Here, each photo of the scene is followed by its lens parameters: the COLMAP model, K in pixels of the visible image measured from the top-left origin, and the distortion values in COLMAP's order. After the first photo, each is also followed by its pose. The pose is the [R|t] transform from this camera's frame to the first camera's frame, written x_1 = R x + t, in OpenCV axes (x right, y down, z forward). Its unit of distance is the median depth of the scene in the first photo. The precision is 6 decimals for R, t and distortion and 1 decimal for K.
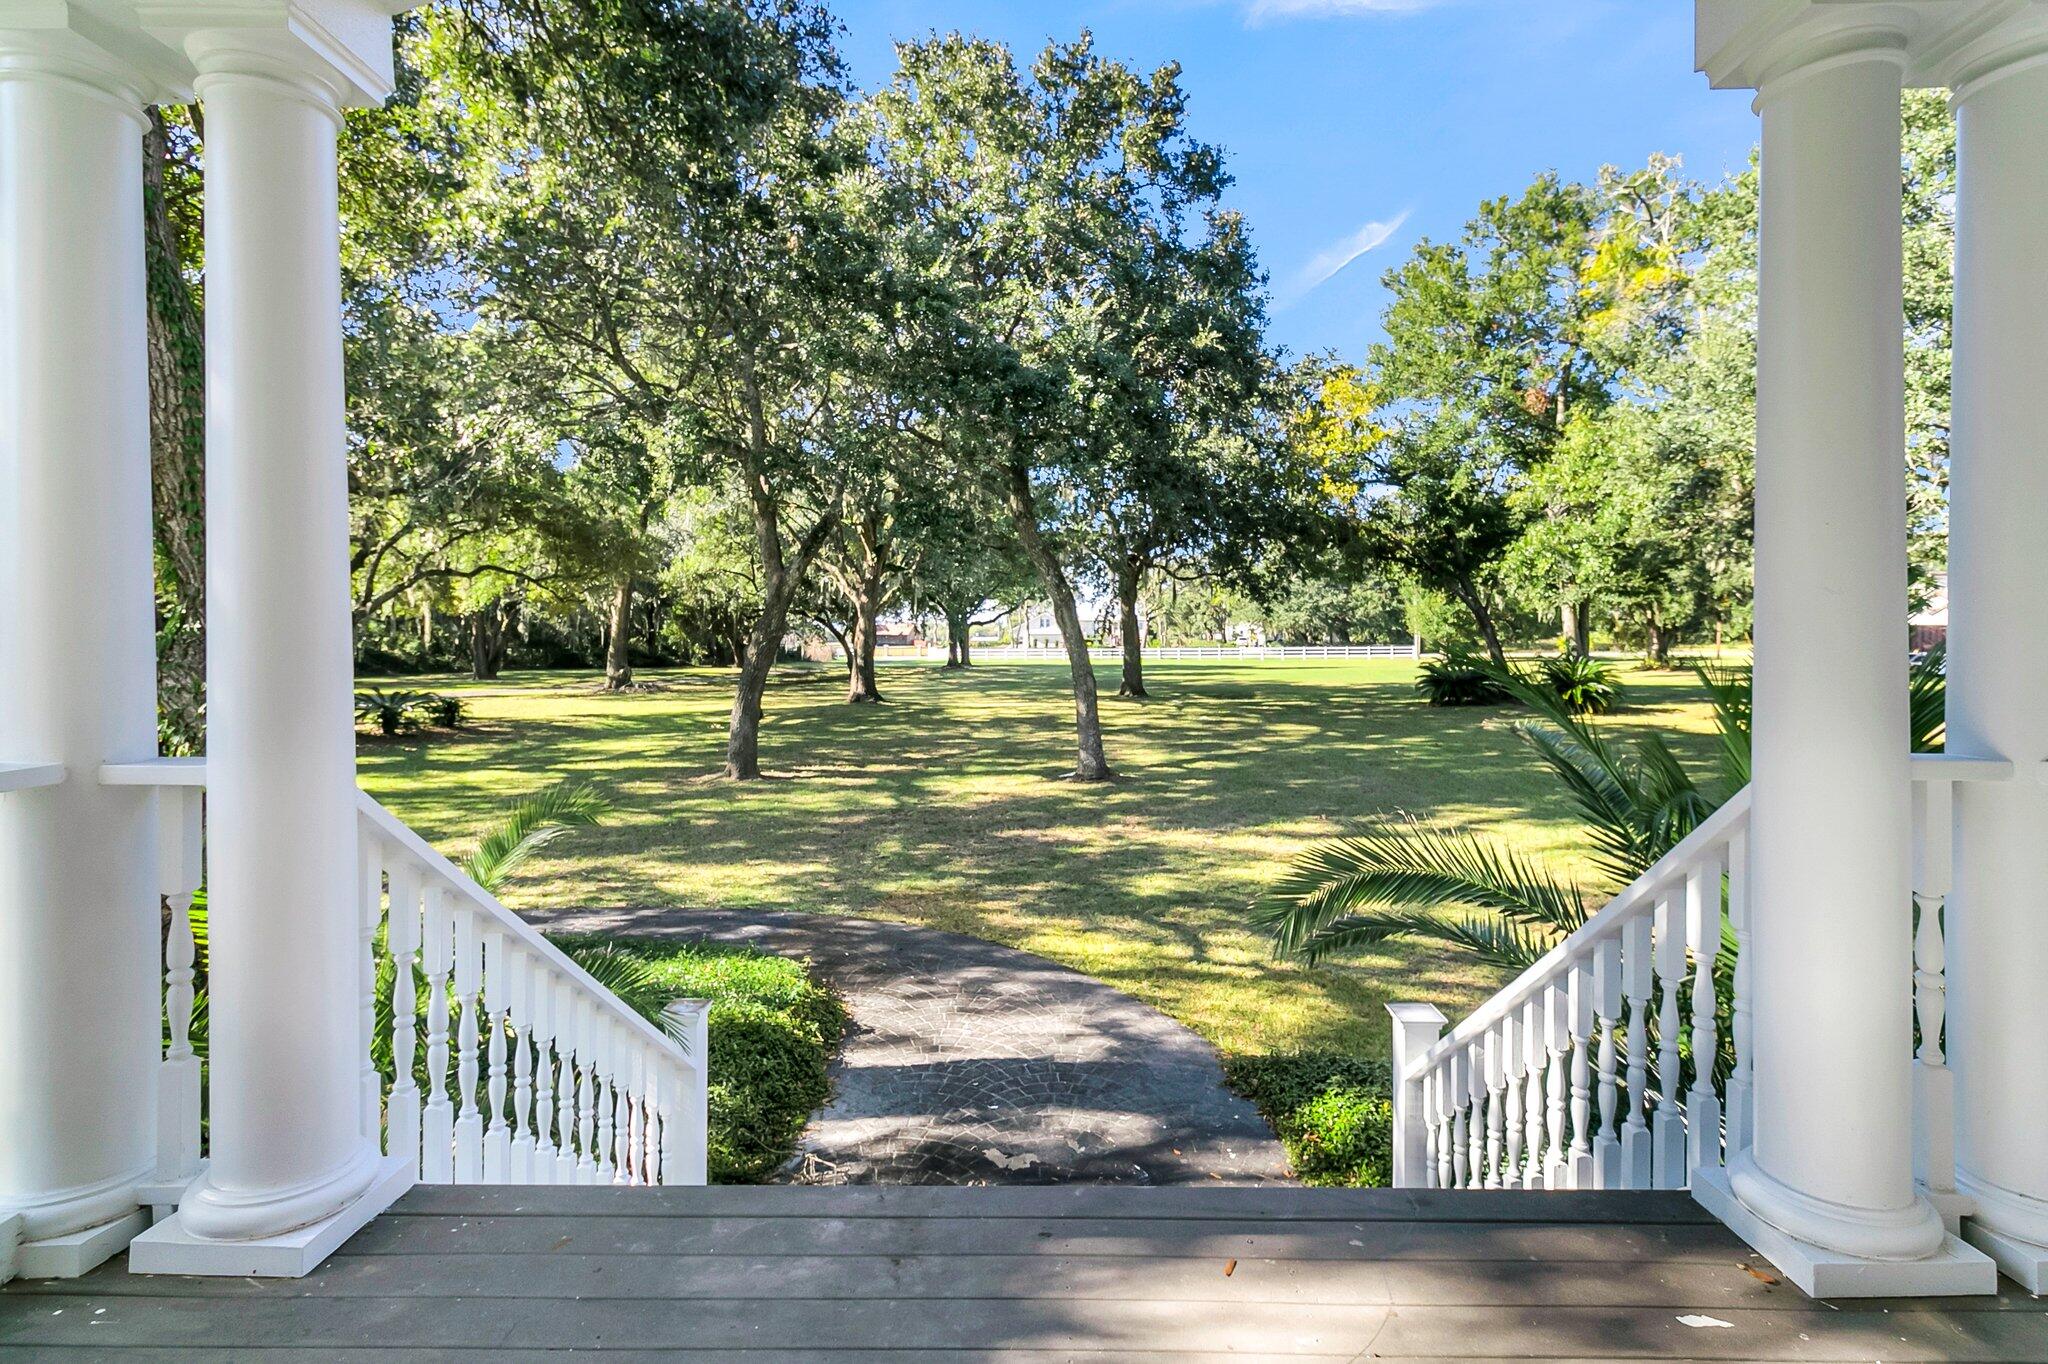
lens RADIAL K [[987.2, 0, 1025.3], [0, 987.2, 646.3], [0, 0, 1]] dist [-0.000454, 0.000313]
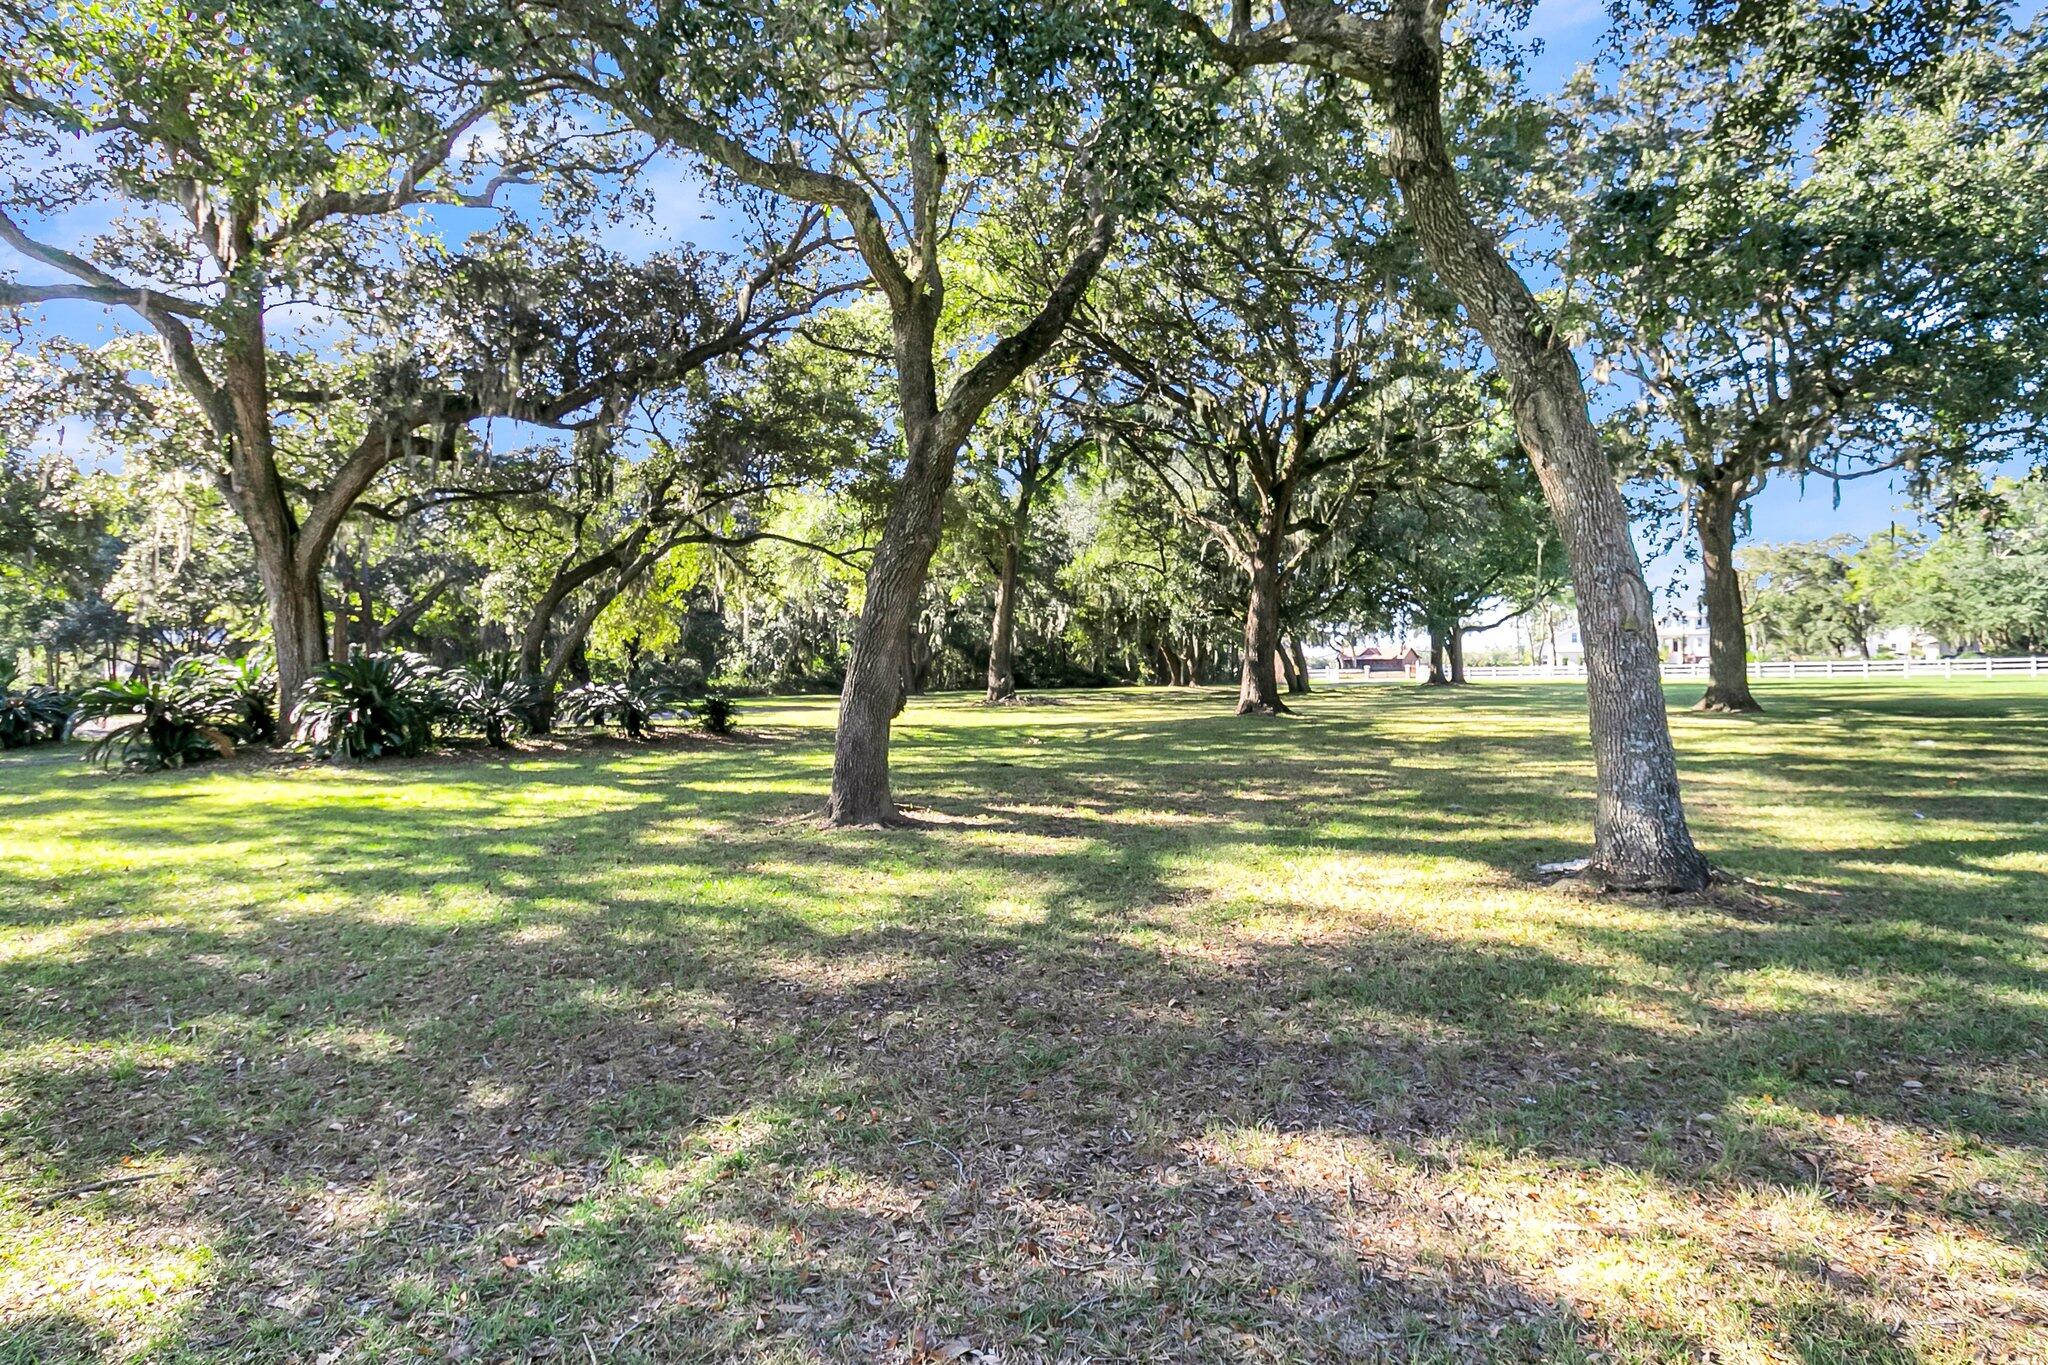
lens RADIAL K [[987.2, 0, 1025.3], [0, 987.2, 646.8], [0, 0, 1]] dist [-0.000454, 0.000313]
pose [[0.879827, -0.021421, -0.474812, 0.017602], [0.005841, 0.999396, -0.034265, 0.028734], [0.475259, 0.027374, 0.879420, 0.279877]]
